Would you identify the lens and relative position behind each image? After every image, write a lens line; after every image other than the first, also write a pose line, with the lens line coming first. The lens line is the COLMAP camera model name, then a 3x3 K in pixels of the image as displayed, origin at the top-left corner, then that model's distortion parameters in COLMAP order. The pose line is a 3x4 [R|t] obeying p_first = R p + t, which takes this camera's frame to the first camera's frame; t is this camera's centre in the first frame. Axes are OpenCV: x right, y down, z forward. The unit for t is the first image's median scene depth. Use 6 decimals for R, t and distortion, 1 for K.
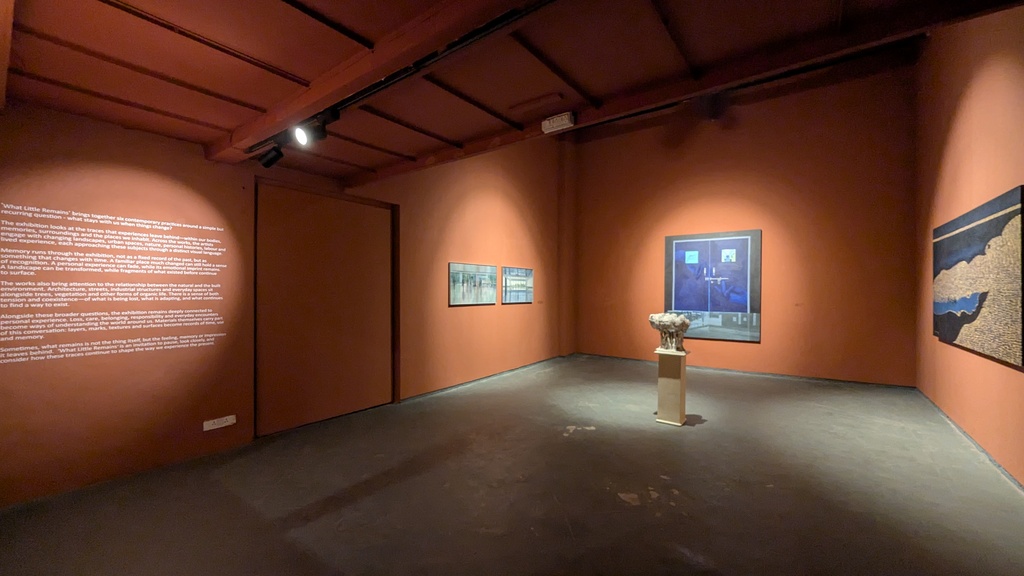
lens RADIAL K [[398.9, 0, 512.5], [0, 398.9, 293.6], [0, 0, 1]] dist [-0.019109, -0.000323]
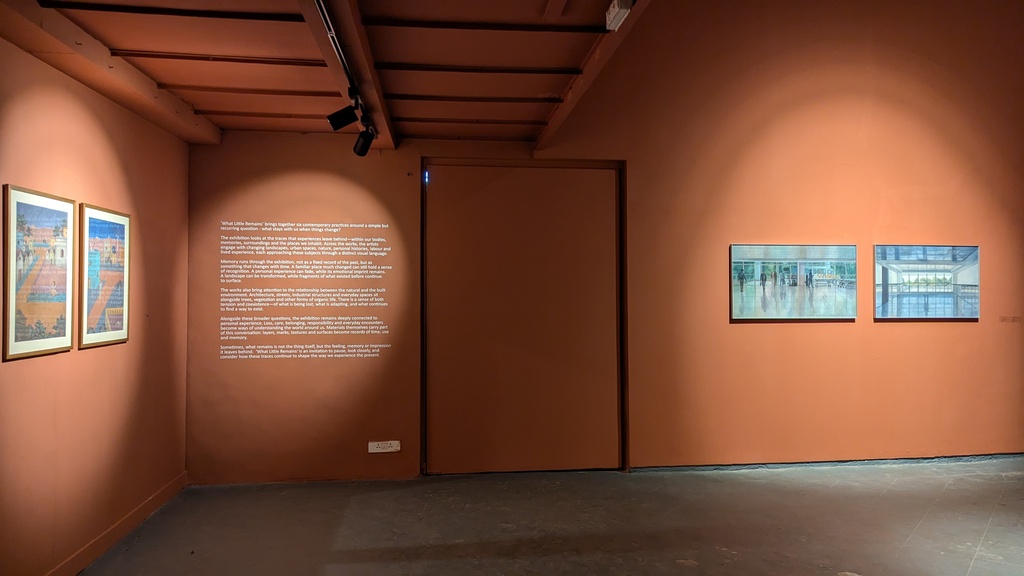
lens RADIAL K [[724.6, 0, 513.2], [0, 724.6, 288.8], [0, 0, 1]] dist [0.004599, -0.001042]
pose [[0.682681, -0.007373, -0.730680, 0.586438], [-0.001057, 0.999938, -0.011078, -0.004776], [0.730716, 0.008335, 0.682631, 0.099426]]
